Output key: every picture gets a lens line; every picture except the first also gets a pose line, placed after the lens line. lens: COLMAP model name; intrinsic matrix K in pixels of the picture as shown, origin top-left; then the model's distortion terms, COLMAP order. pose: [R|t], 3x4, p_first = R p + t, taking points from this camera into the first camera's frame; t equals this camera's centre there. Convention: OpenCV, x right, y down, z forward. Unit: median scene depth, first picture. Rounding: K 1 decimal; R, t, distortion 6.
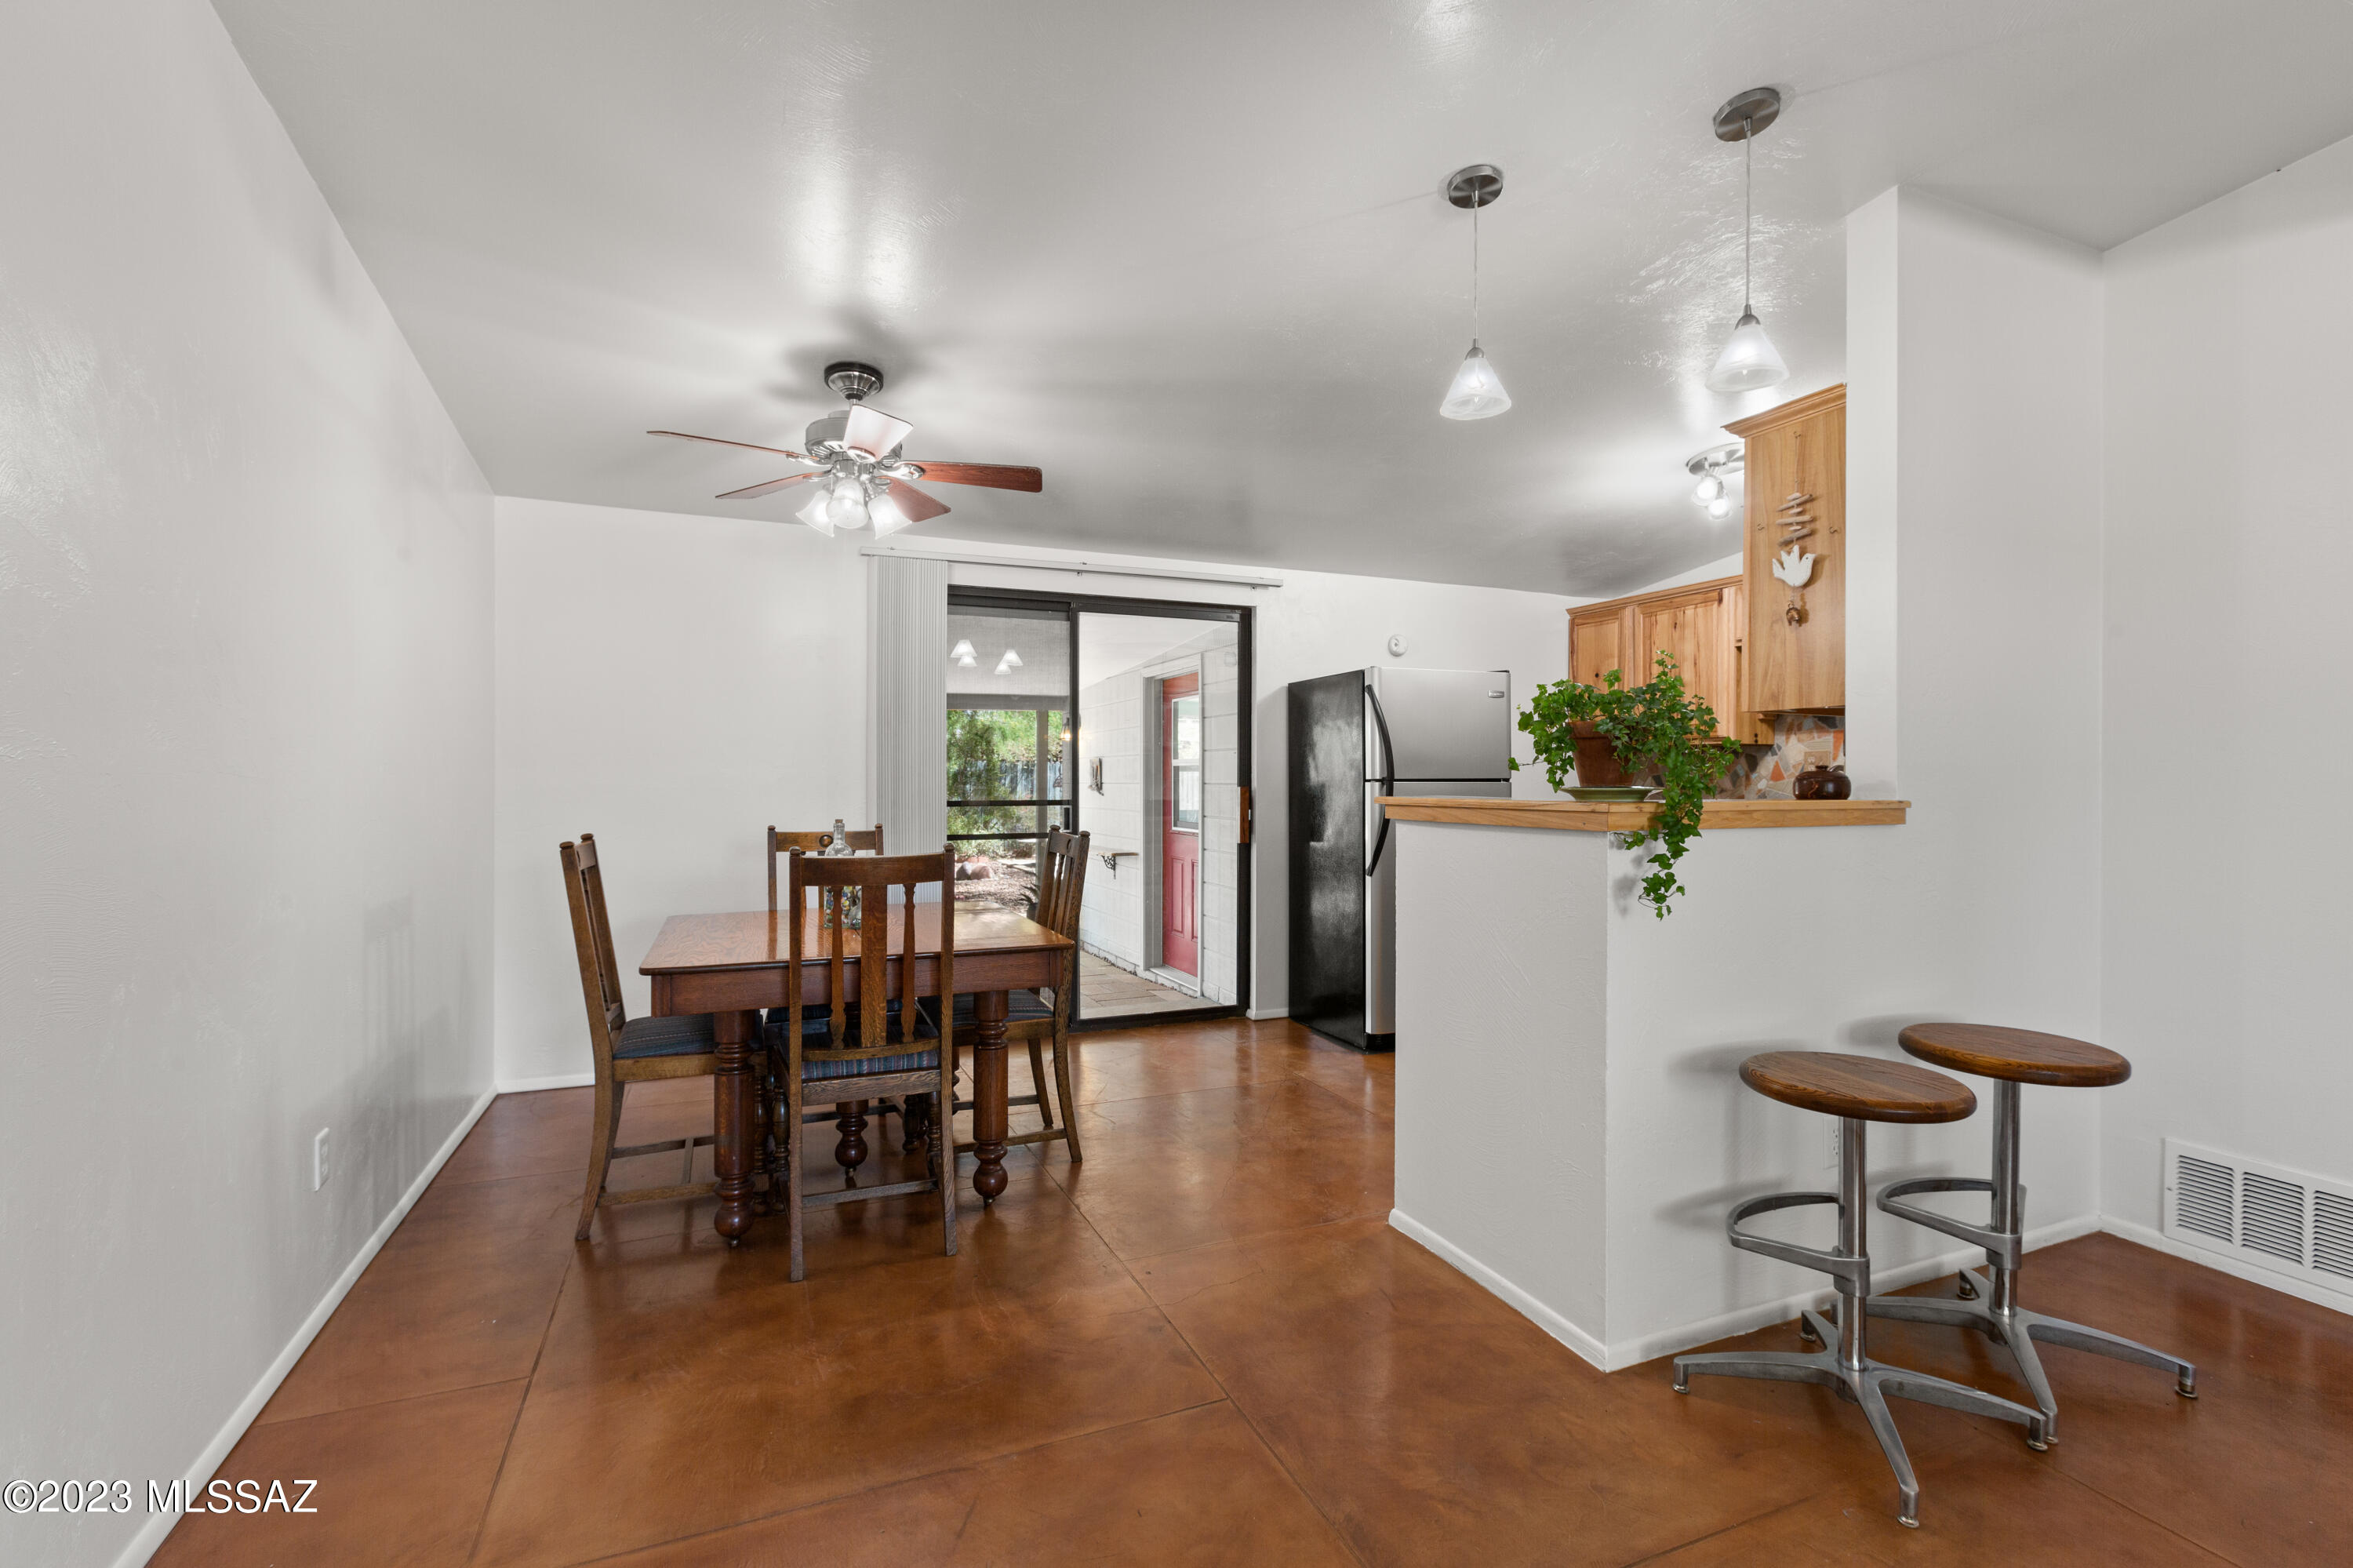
lens RADIAL K [[1042.7, 0, 1172.3], [0, 1042.7, 789.0], [0, 0, 1]] dist [0.003825, -0.001364]
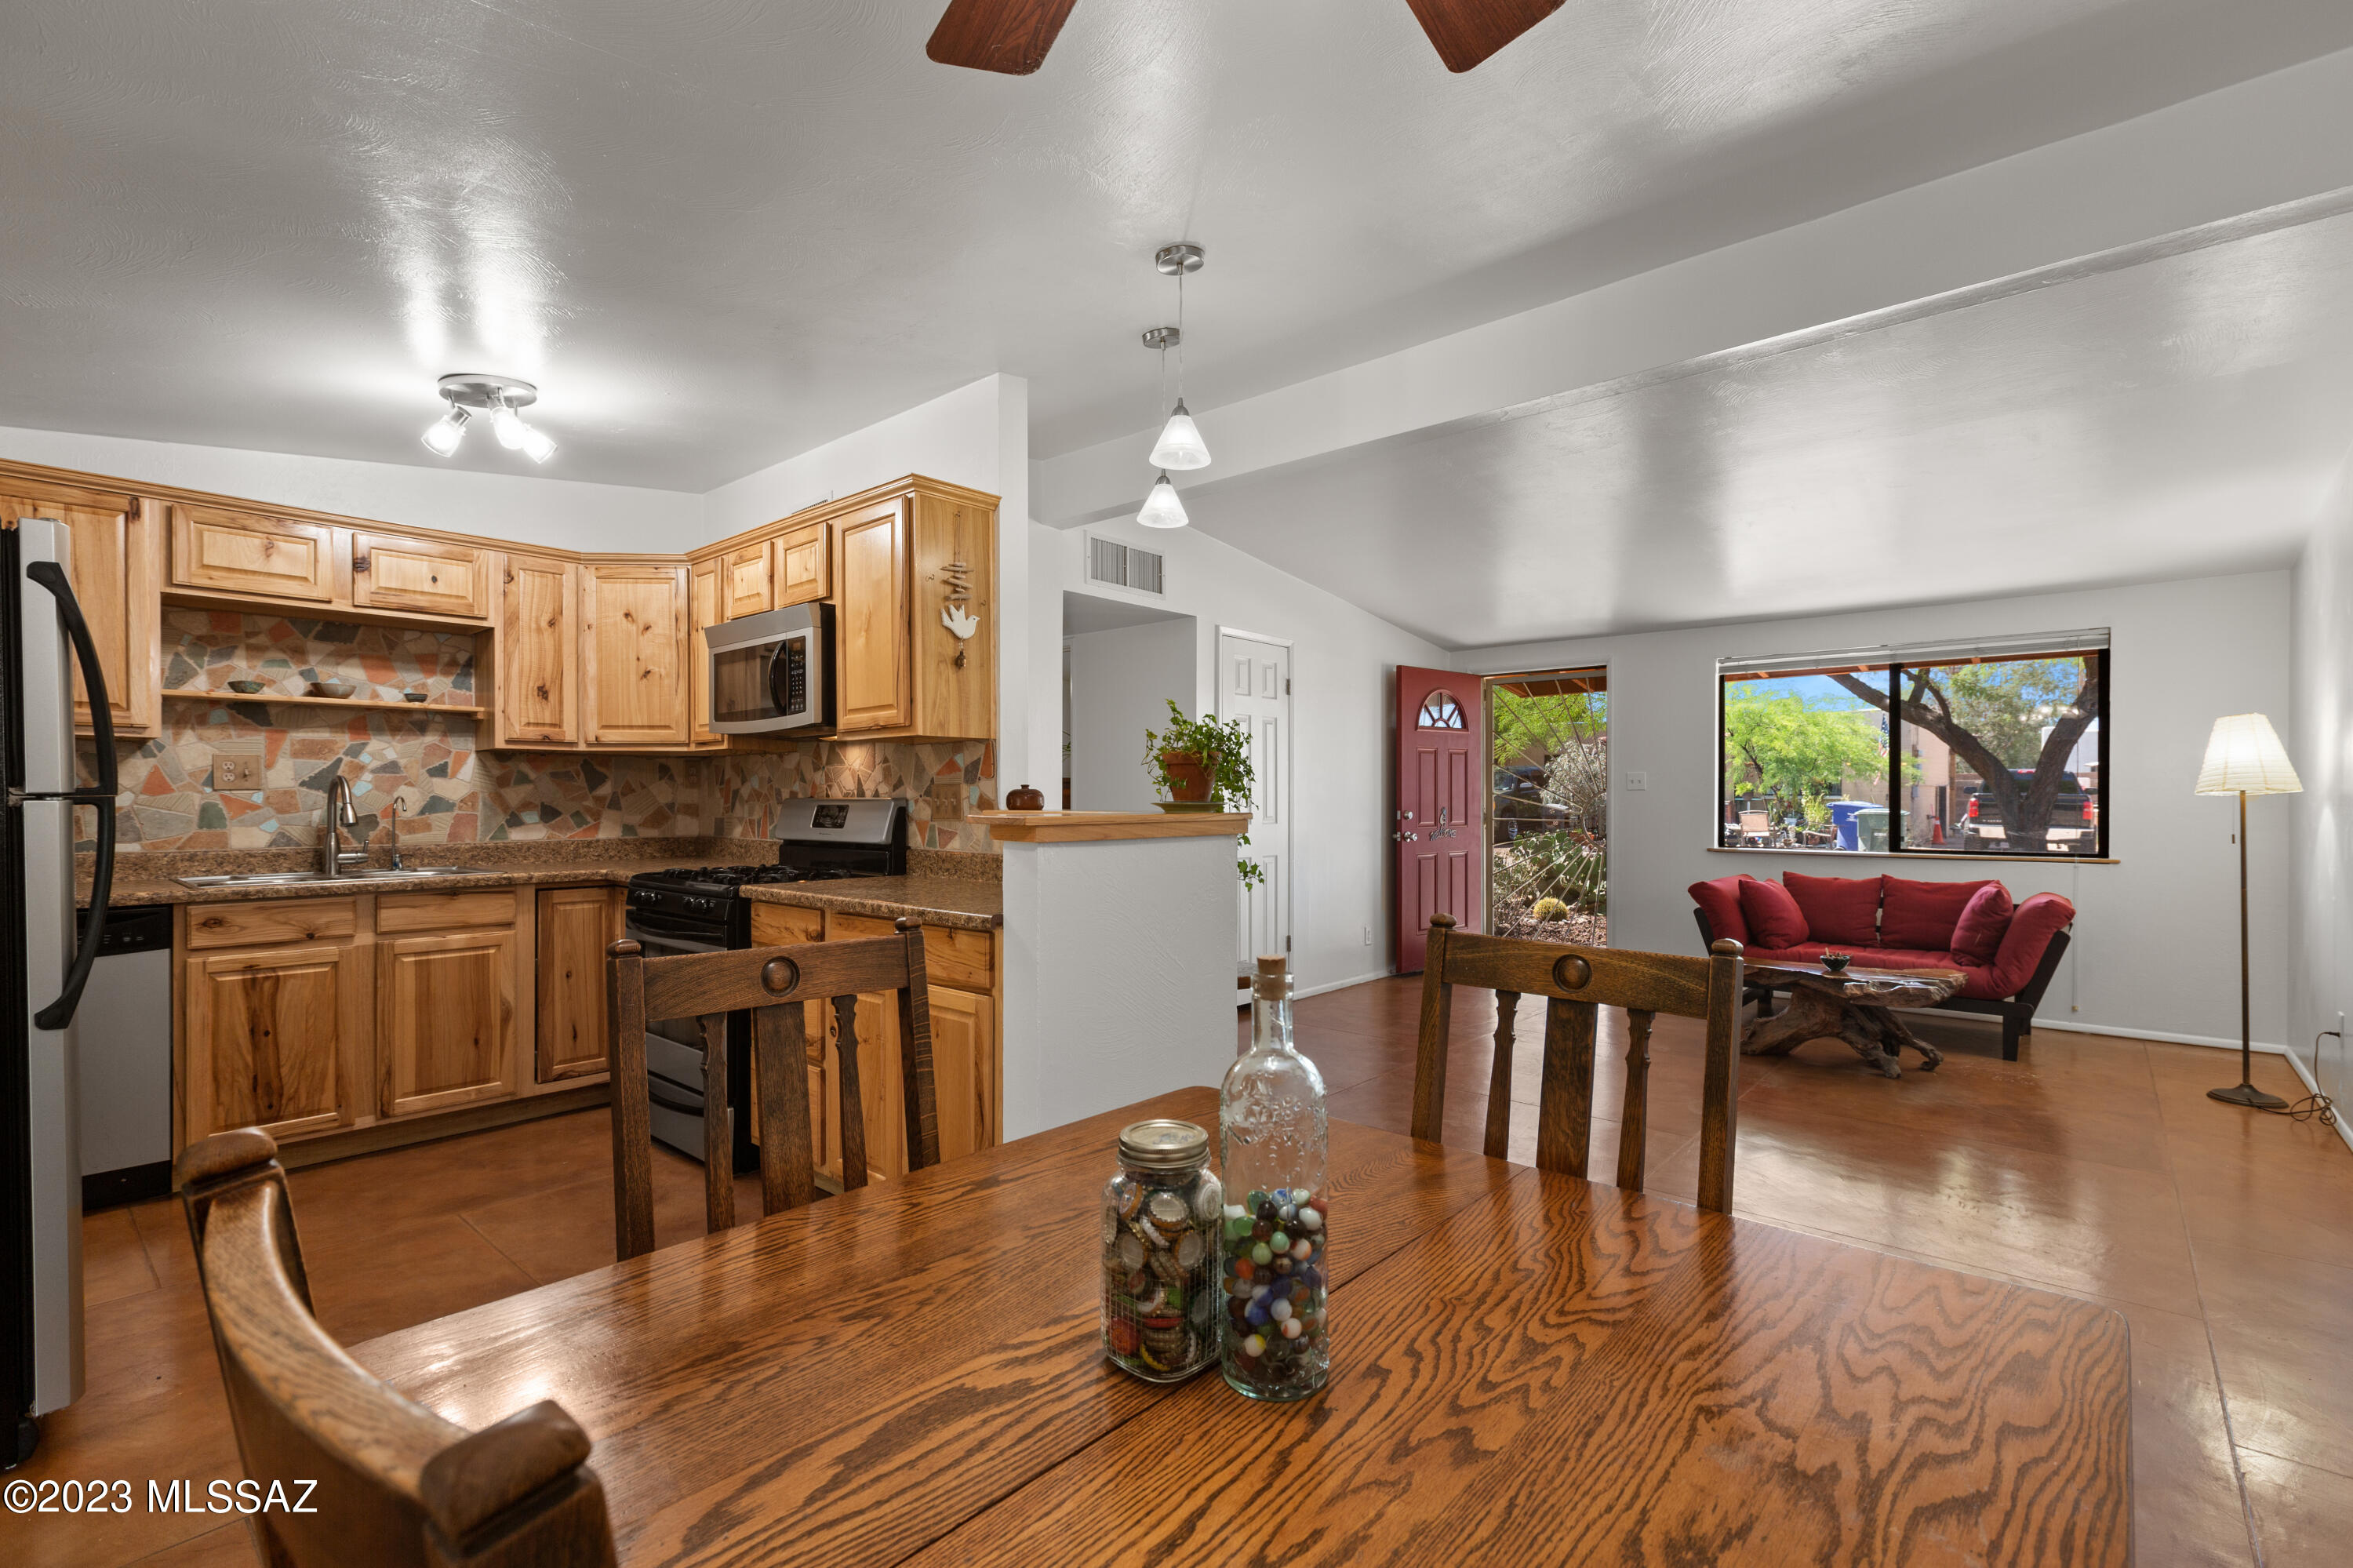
lens RADIAL K [[1042.7, 0, 1163.7], [0, 1042.7, 799.5], [0, 0, 1]] dist [0.003825, -0.001364]
pose [[-0.424247, -0.007007, 0.905520, -0.436974], [0.005530, 0.999931, 0.010328, -0.010856], [-0.905530, 0.009389, -0.424179, 0.925913]]
